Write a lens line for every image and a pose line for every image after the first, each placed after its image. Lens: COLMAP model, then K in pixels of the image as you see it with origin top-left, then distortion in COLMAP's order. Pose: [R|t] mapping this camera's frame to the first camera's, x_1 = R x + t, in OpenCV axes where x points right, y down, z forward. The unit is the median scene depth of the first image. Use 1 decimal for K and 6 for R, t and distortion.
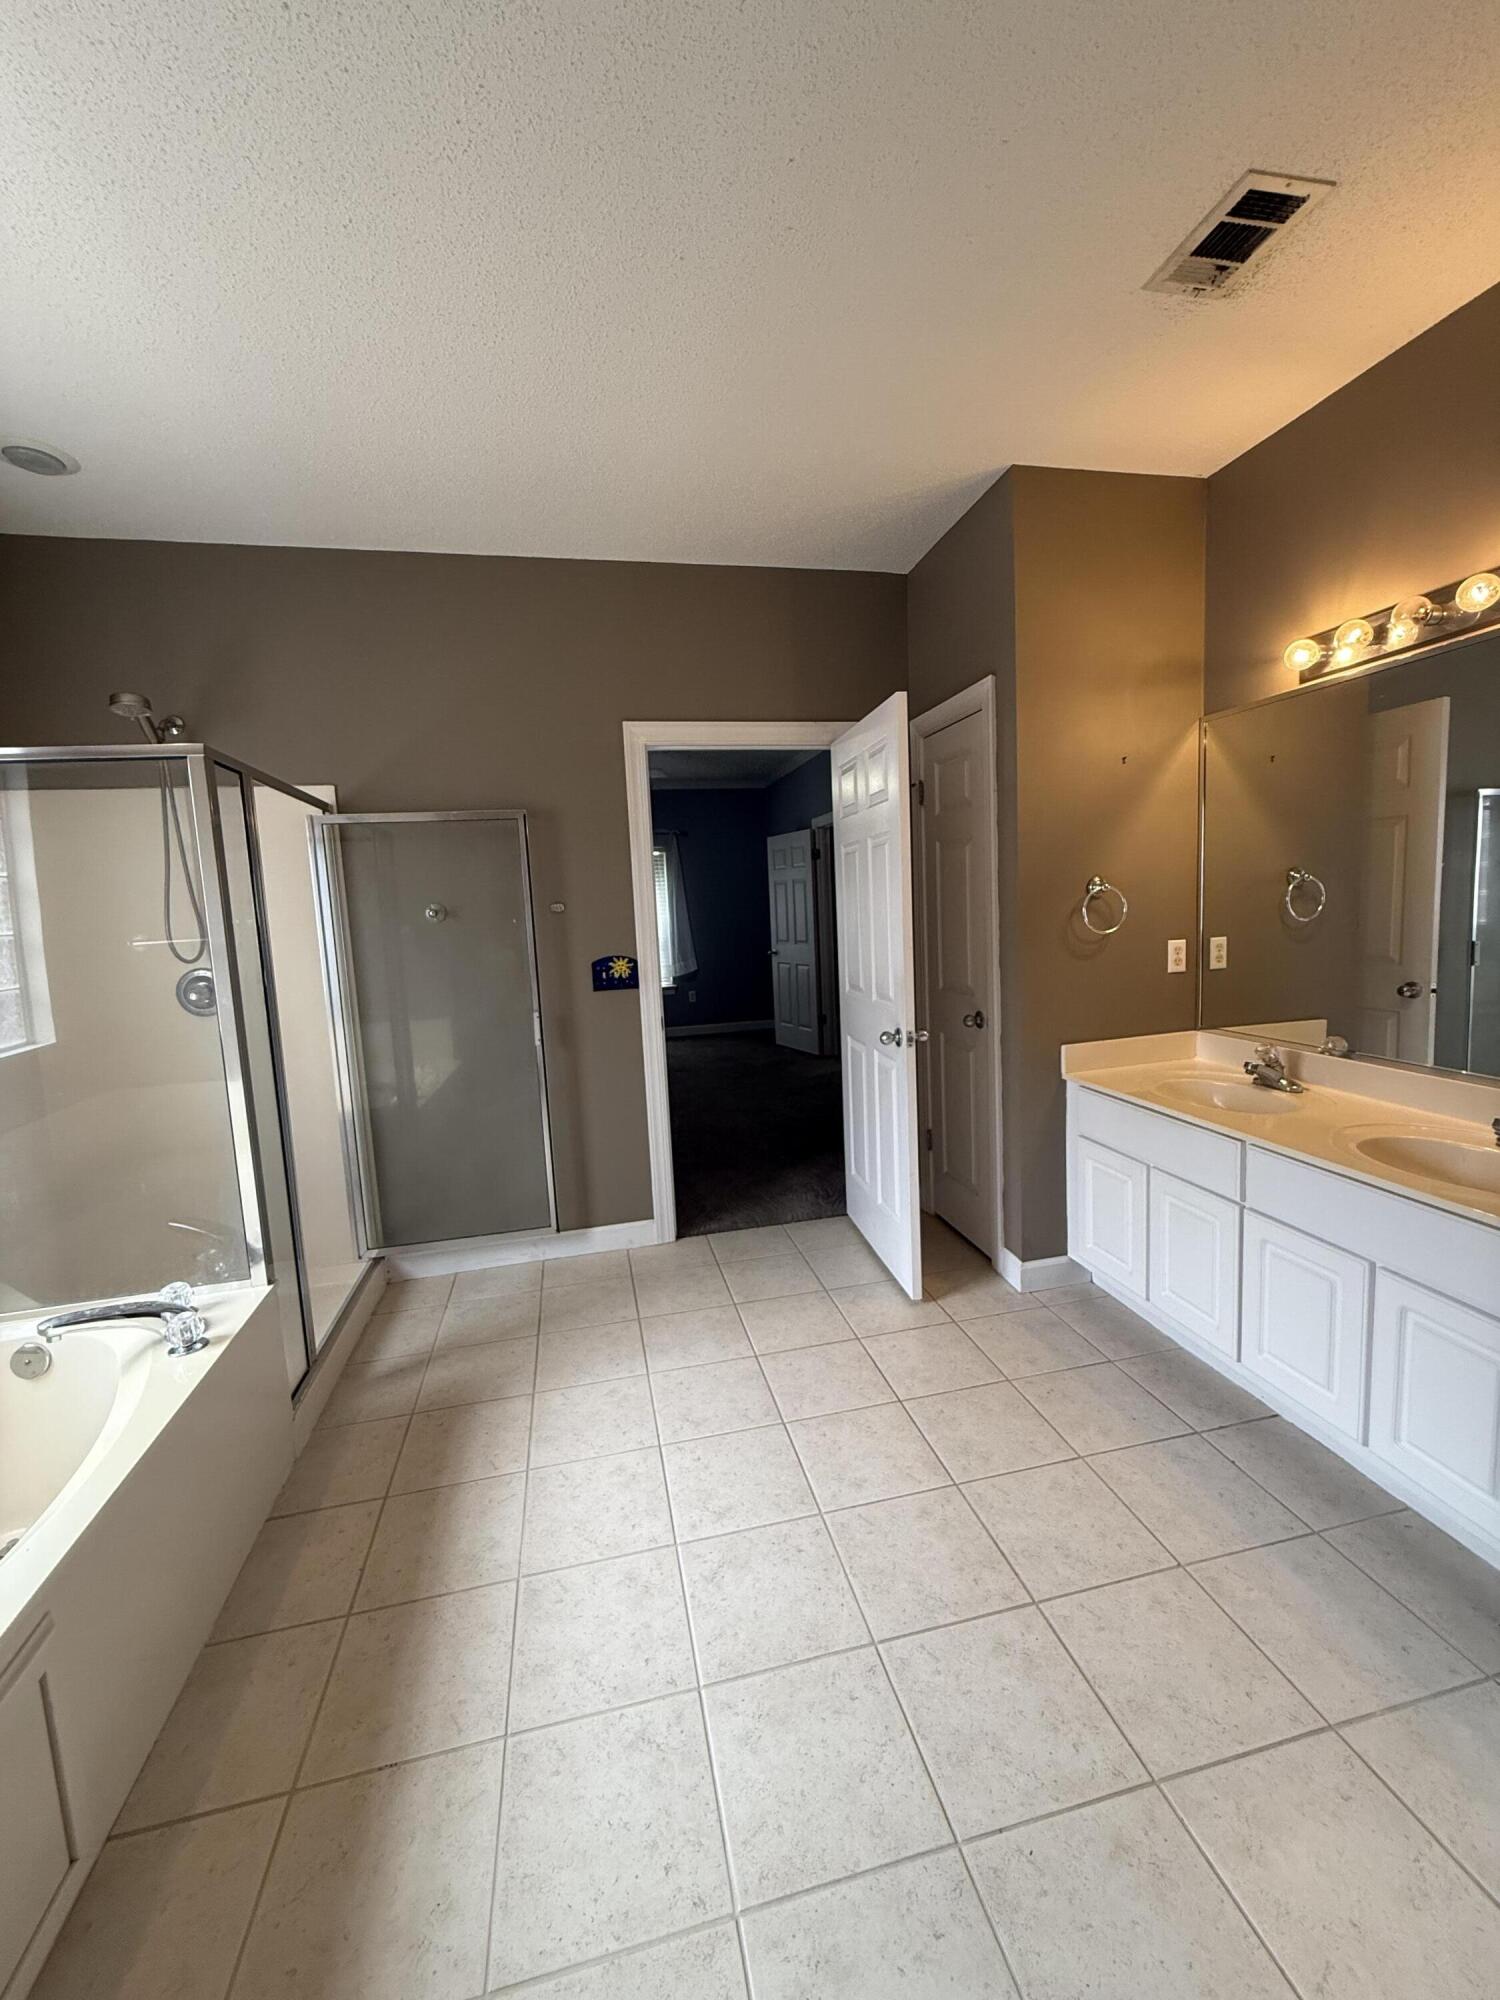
lens RADIAL K [[796.2, 0, 747.2], [0, 796.2, 1000.3], [0, 0, 1]] dist [0.002210, 0.000053]
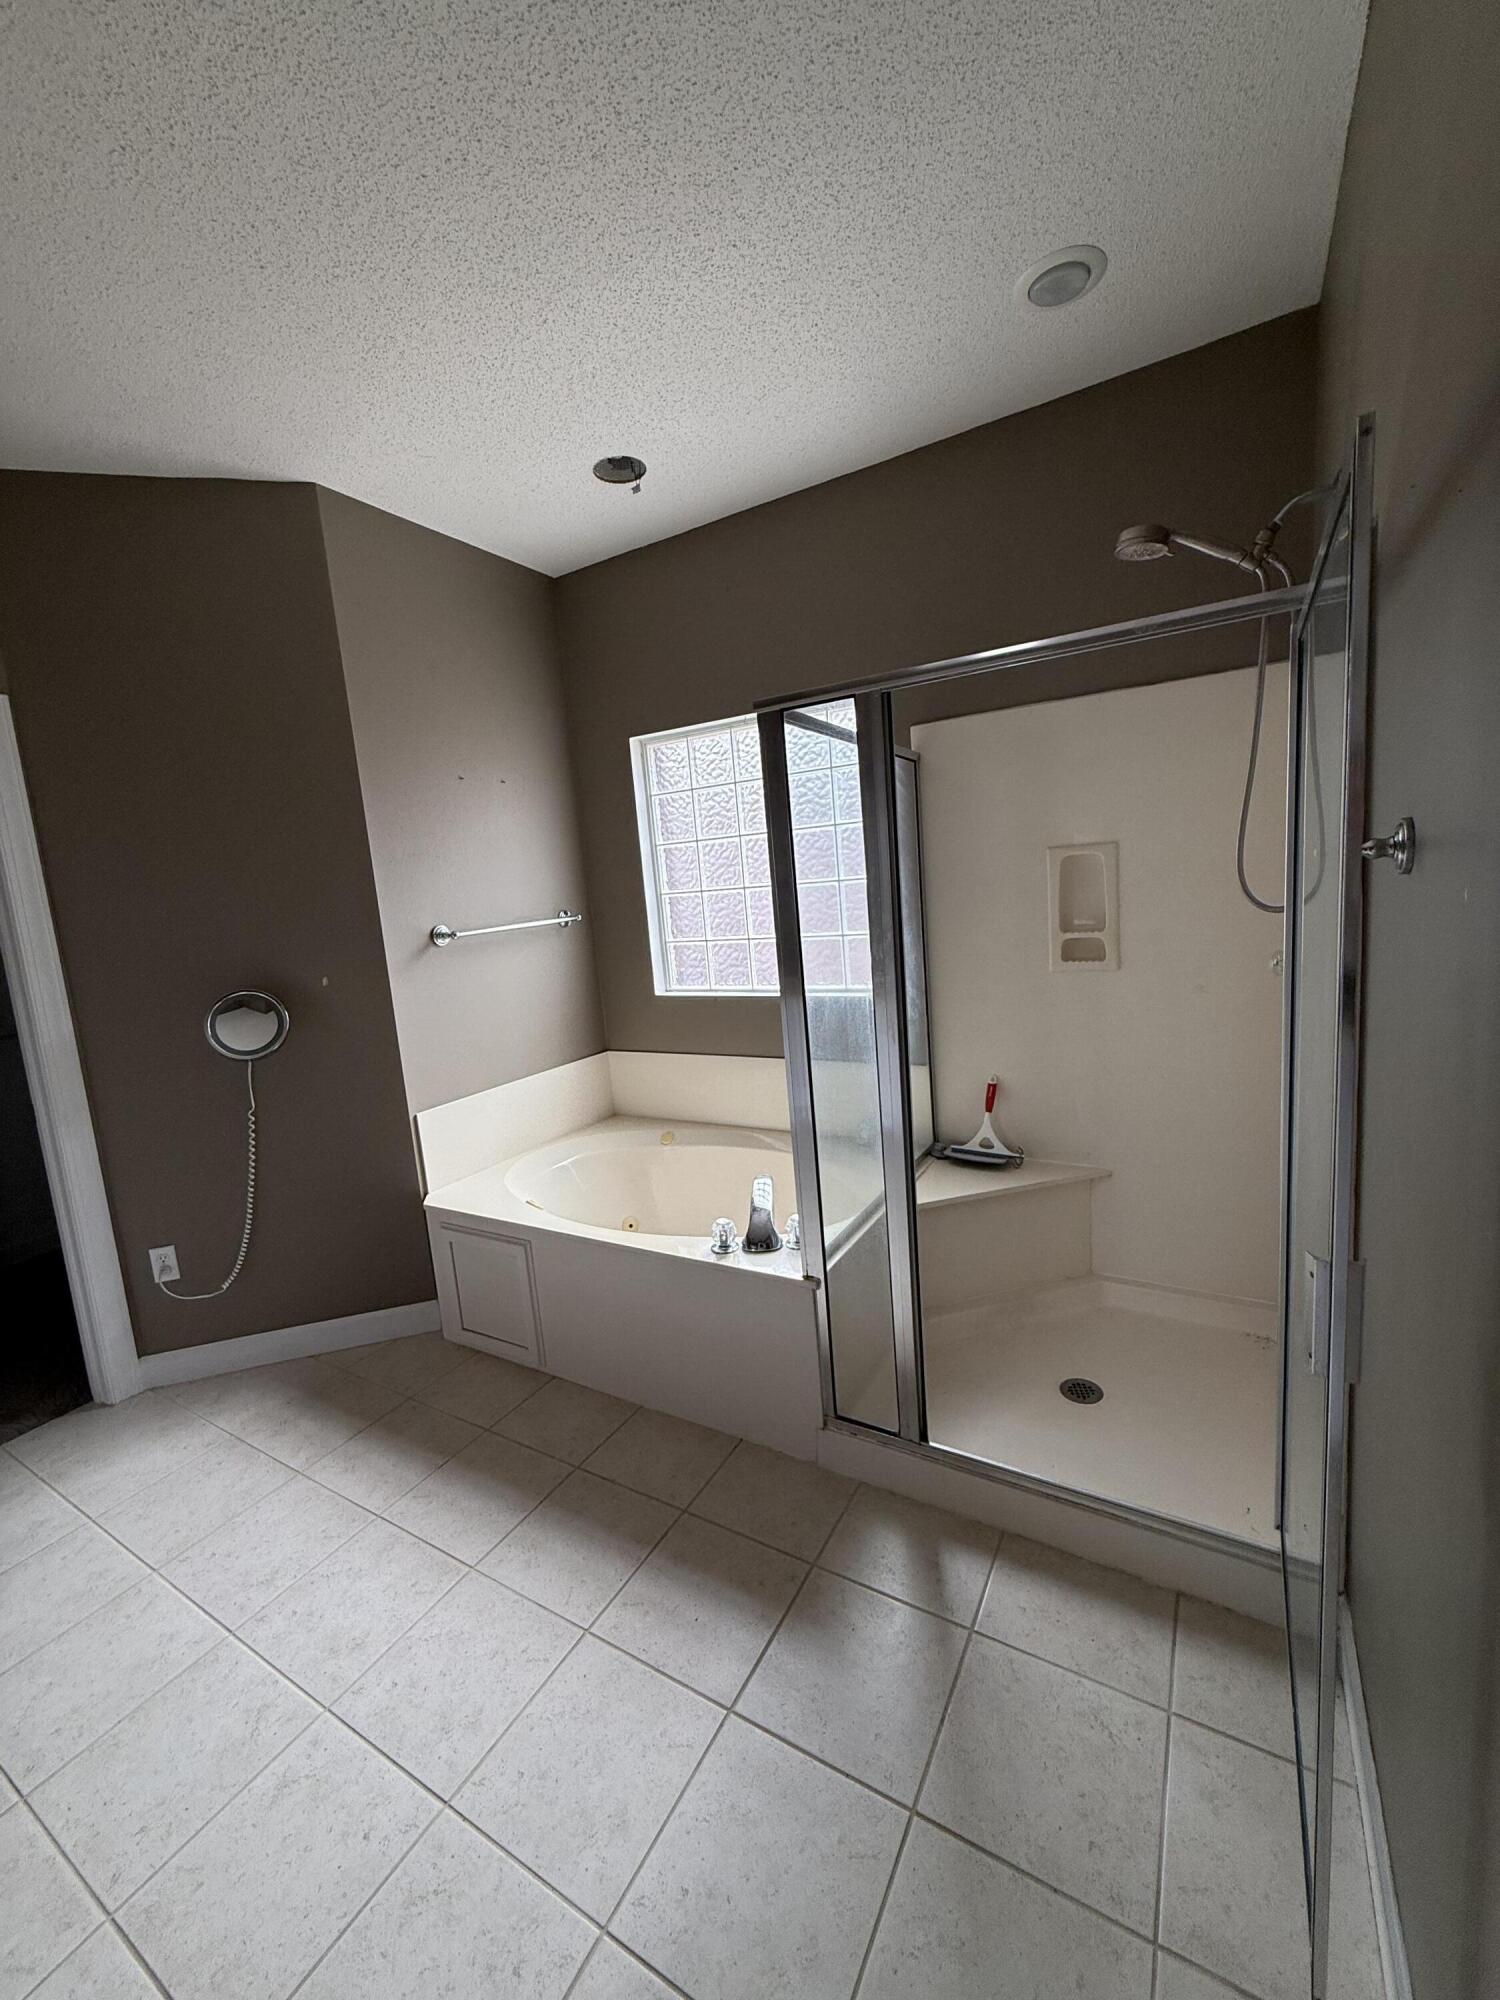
lens RADIAL K [[796.2, 0, 765.1], [0, 796.2, 987.7], [0, 0, 1]] dist [0.002210, 0.000053]
pose [[-0.665776, 0.203348, -0.717908, 0.054359], [0.022305, 0.967141, 0.253258, -0.266480], [0.745818, 0.152600, -0.648435, 1.805997]]
